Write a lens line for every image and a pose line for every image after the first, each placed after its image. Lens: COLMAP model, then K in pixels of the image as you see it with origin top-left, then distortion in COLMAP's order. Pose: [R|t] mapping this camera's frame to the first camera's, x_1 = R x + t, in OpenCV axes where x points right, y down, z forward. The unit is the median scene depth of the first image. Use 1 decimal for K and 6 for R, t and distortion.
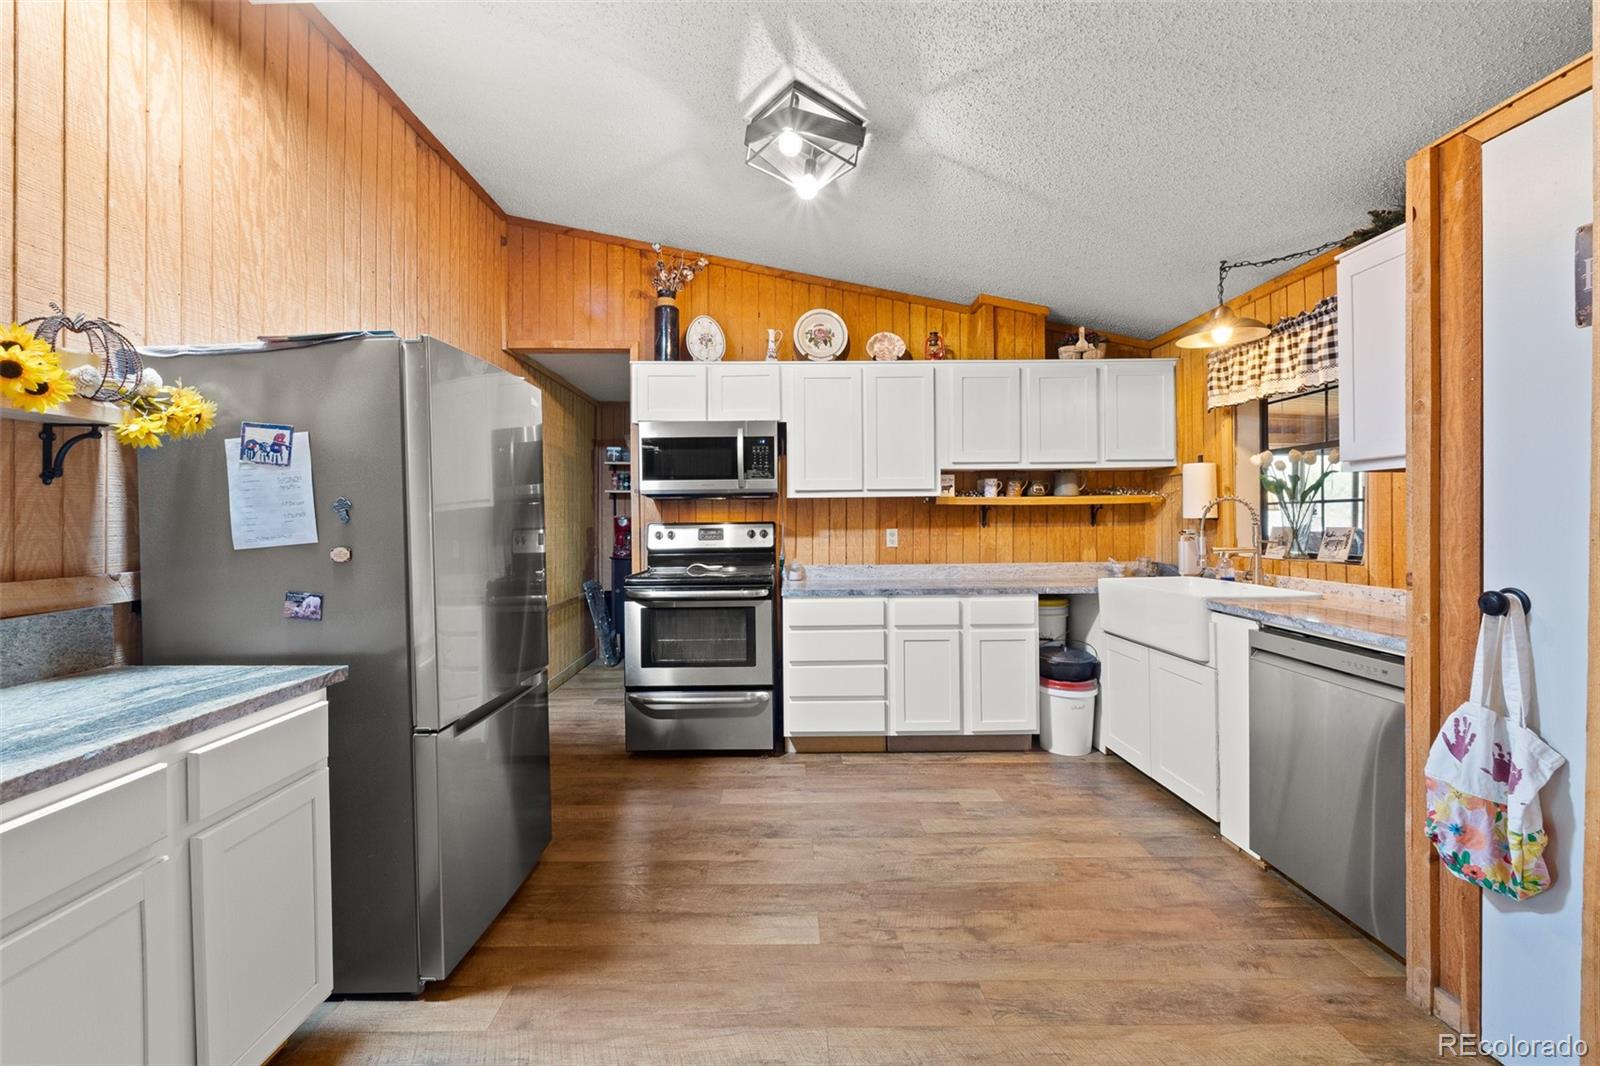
lens RADIAL K [[681.9, 0, 807.7], [0, 681.9, 515.2], [0, 0, 1]] dist [-0.004604, -0.000848]
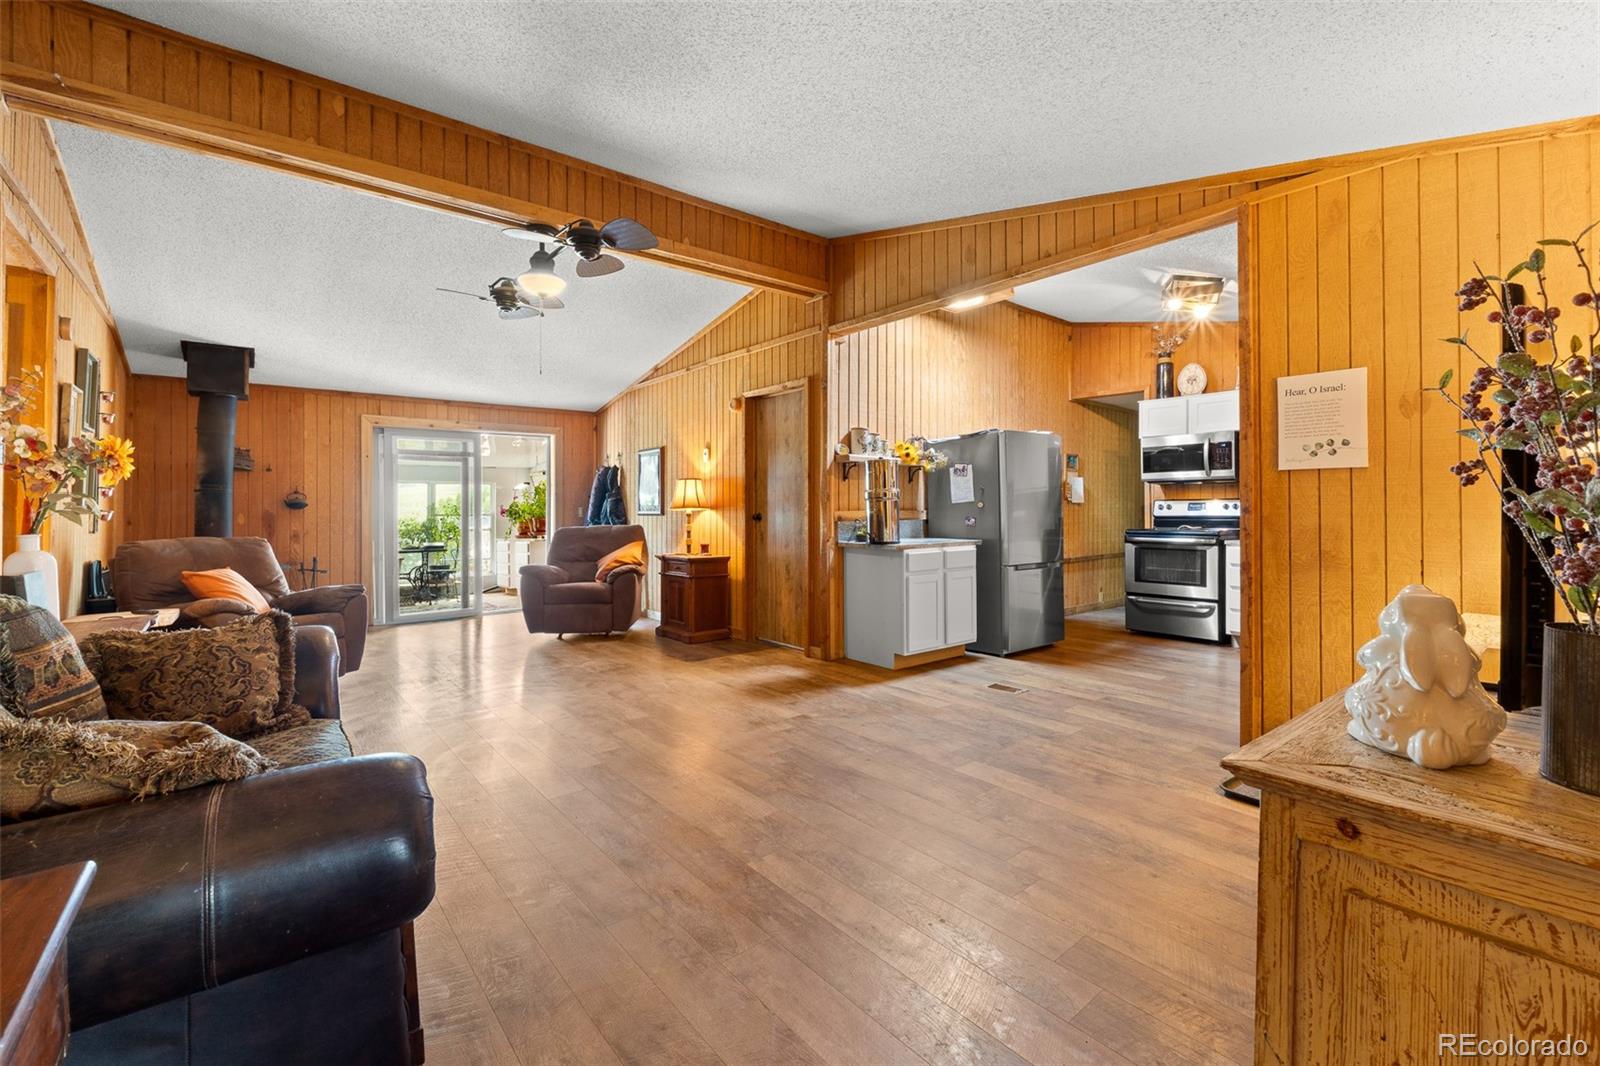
lens RADIAL K [[681.9, 0, 778.1], [0, 681.9, 515.8], [0, 0, 1]] dist [-0.004604, -0.000848]
pose [[0.602113, 0.016619, -0.798238, 0.673070], [-0.001868, 0.999810, 0.019406, 0.027740], [0.798409, -0.010193, 0.602029, -0.872230]]
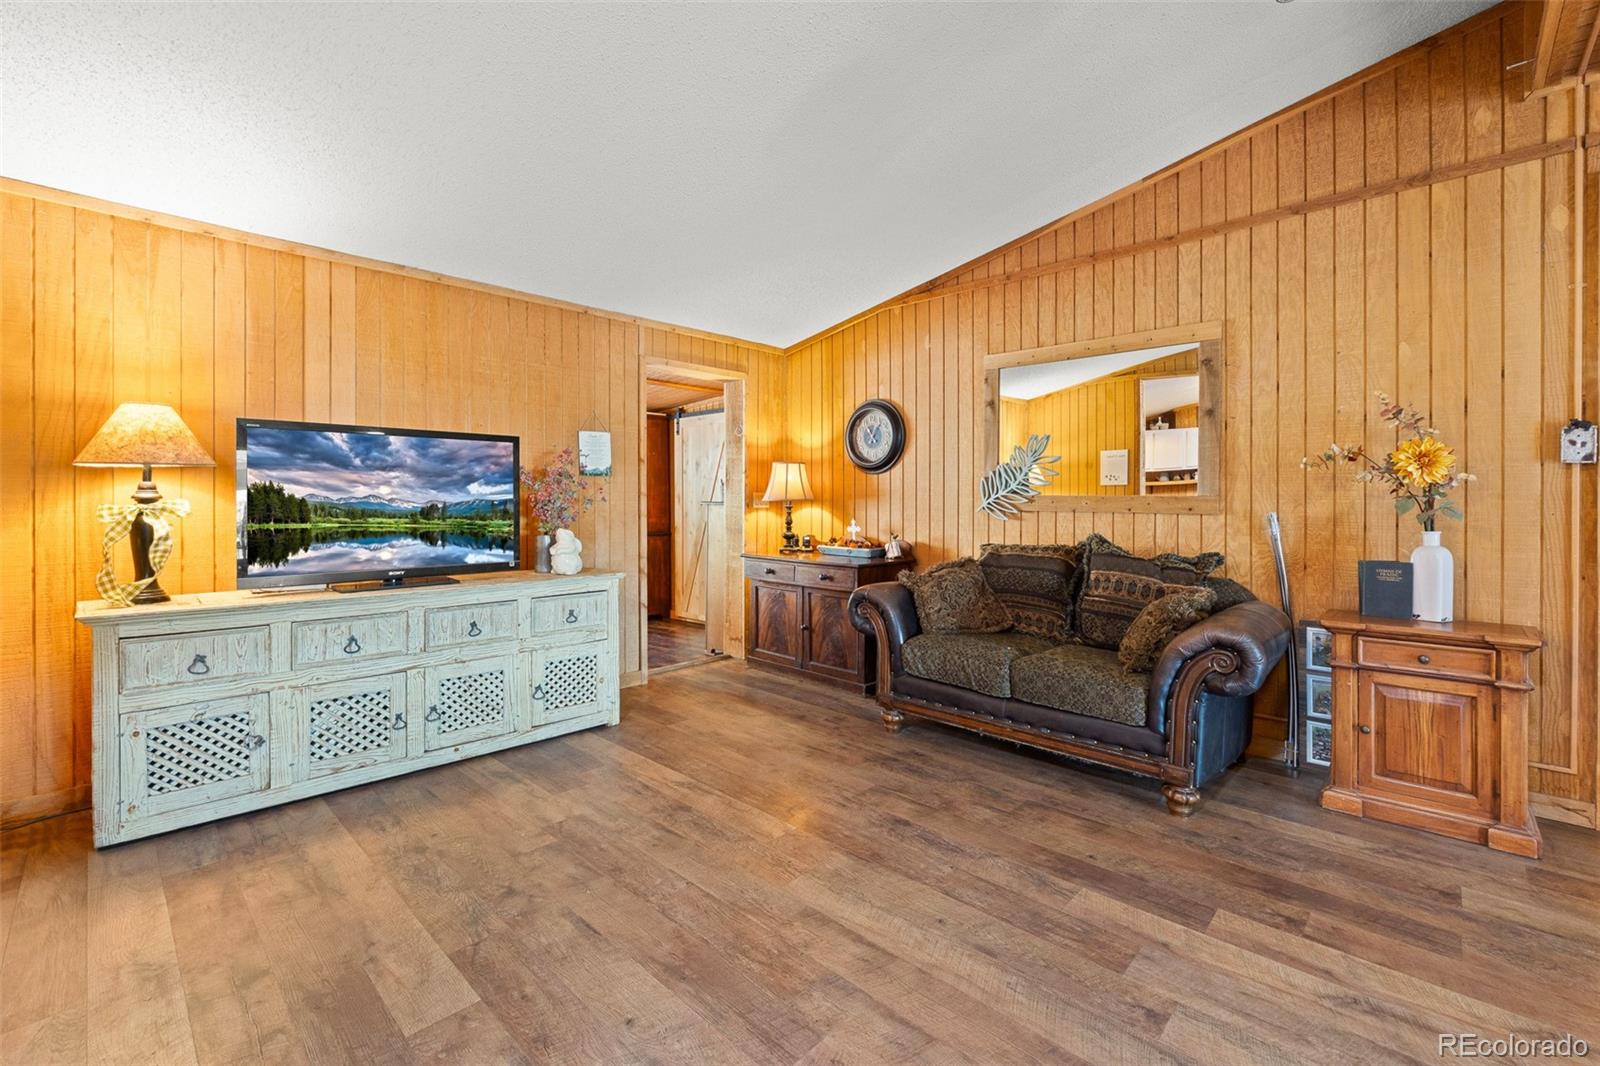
lens RADIAL K [[681.9, 0, 786.0], [0, 681.9, 502.3], [0, 0, 1]] dist [-0.004604, -0.000848]
pose [[-0.698639, 0.001939, 0.715471, -0.481341], [0.003465, 0.999994, 0.000674, 0.025491], [-0.715466, 0.002950, -0.698642, 0.100022]]
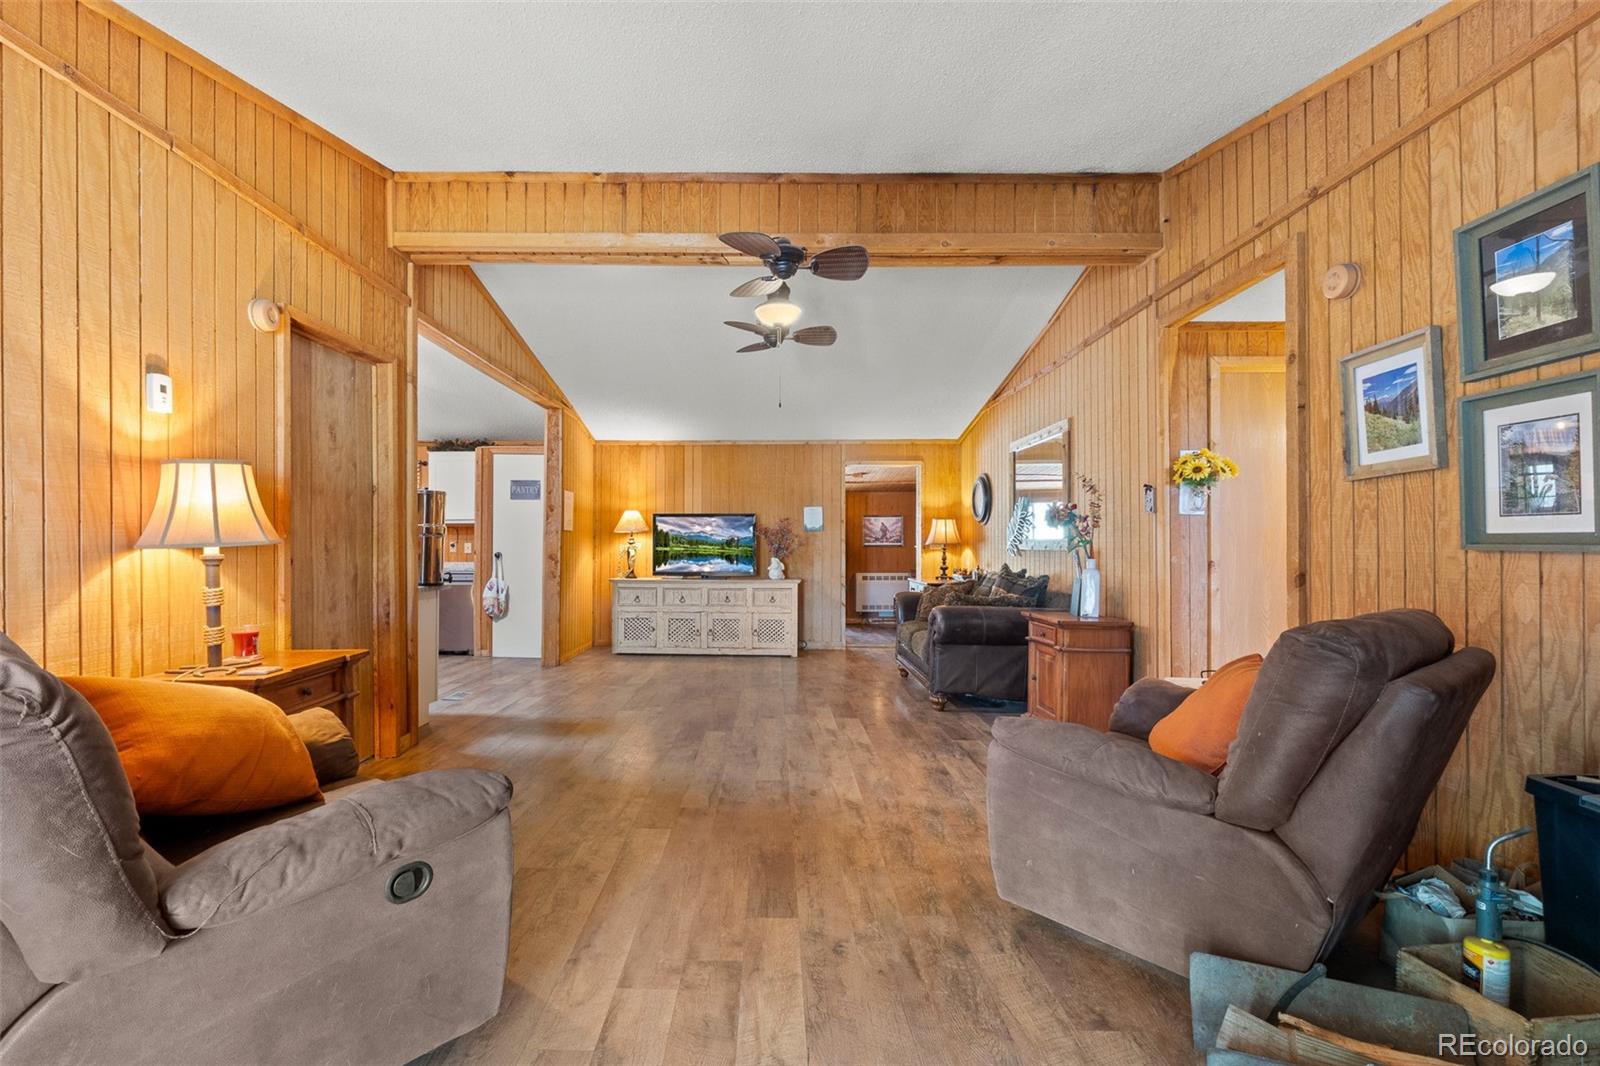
lens RADIAL K [[681.9, 0, 768.3], [0, 681.9, 550.0], [0, 0, 1]] dist [-0.004604, -0.000848]
pose [[0.020867, 0.004017, 0.999774, -1.776225], [-0.002222, 0.999990, -0.003972, 0.054535], [-0.999780, -0.002138, 0.020876, -0.468099]]
